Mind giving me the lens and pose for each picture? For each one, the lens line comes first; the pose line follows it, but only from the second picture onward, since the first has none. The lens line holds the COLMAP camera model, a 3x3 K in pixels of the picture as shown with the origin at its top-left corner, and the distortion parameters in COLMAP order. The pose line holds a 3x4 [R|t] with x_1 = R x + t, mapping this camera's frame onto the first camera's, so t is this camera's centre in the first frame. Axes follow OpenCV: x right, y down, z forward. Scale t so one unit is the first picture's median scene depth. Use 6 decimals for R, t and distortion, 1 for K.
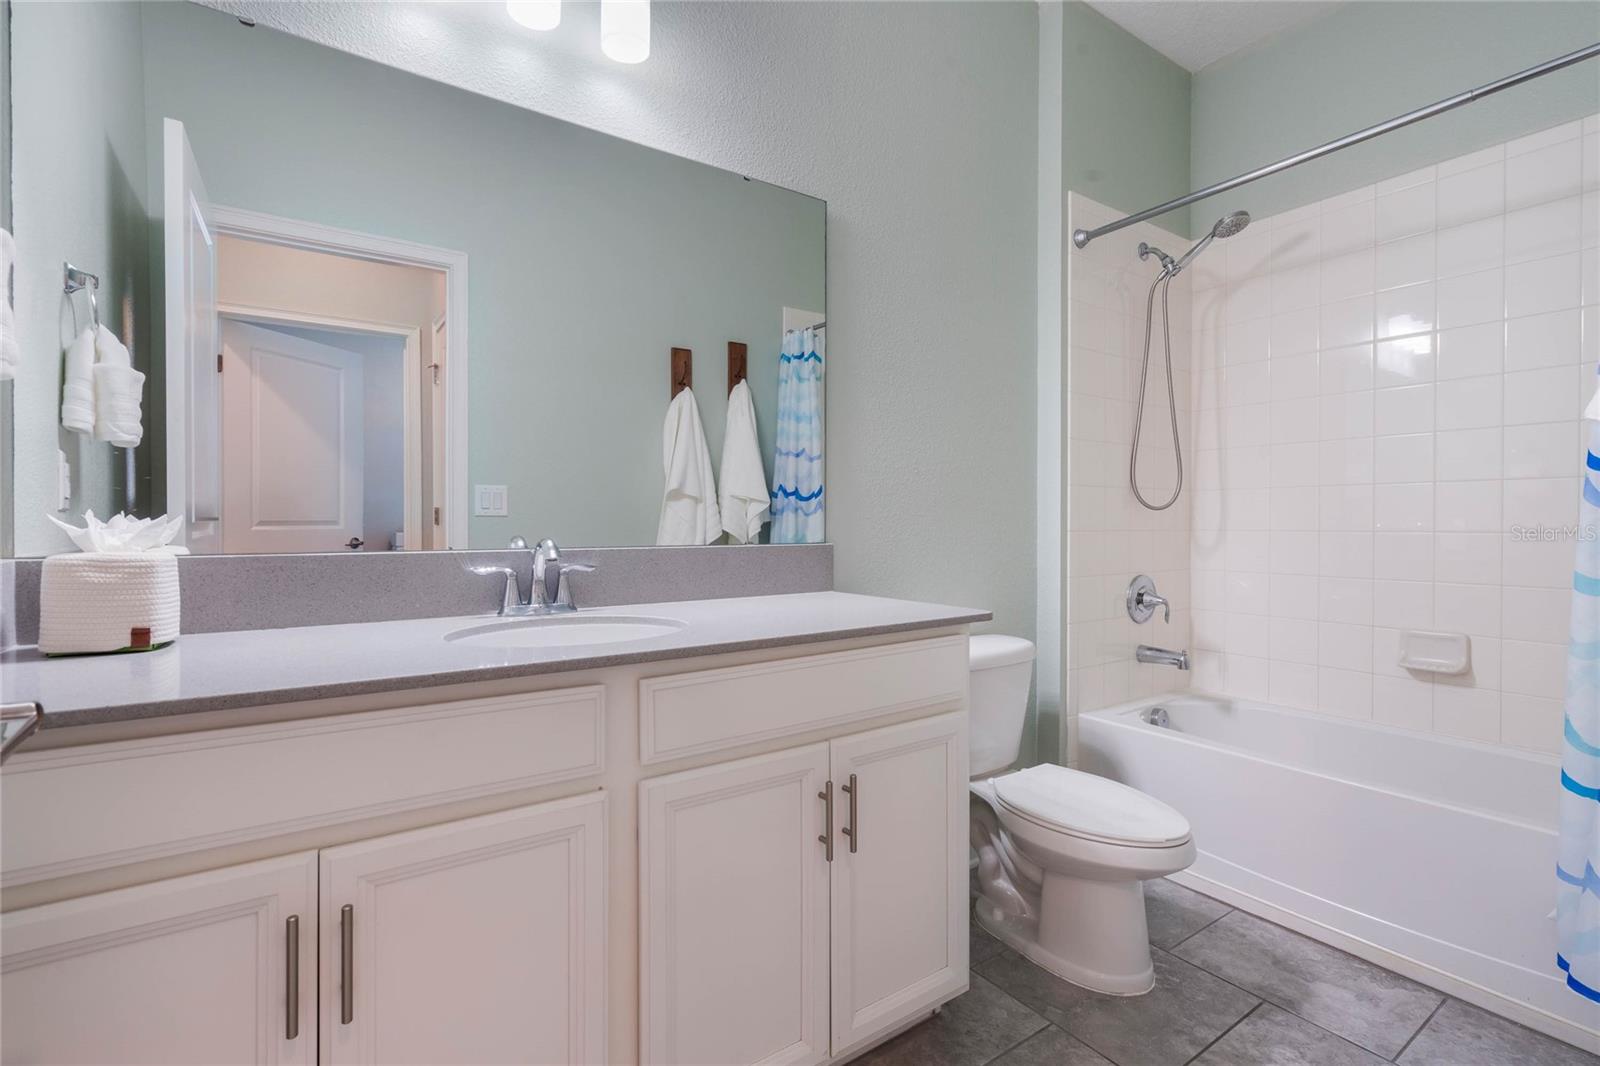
lens RADIAL K [[738.4, 0, 796.5], [0, 738.4, 532.9], [0, 0, 1]] dist [-0.008230, 0.002362]
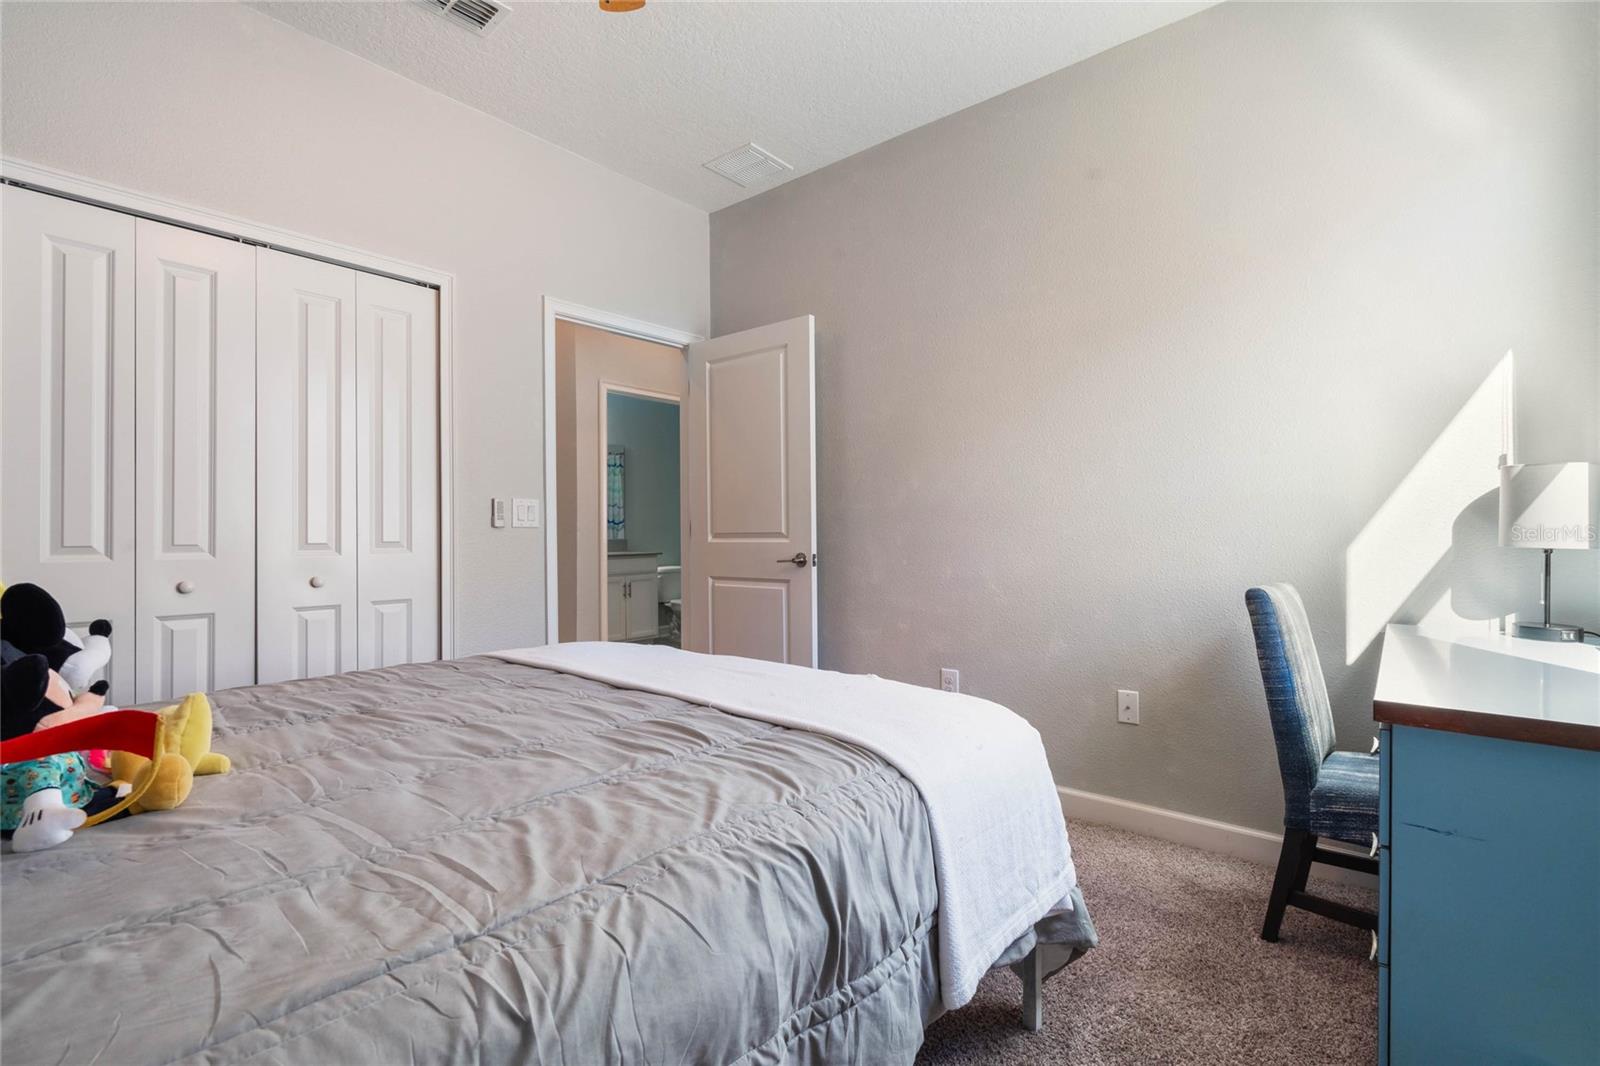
lens RADIAL K [[738.4, 0, 801.9], [0, 738.4, 535.9], [0, 0, 1]] dist [-0.008230, 0.002362]
pose [[0.962957, -0.000619, 0.269653, -0.063857], [0.001783, 0.999990, -0.004070, 0.010713], [-0.269648, 0.004400, 0.962949, -1.730376]]
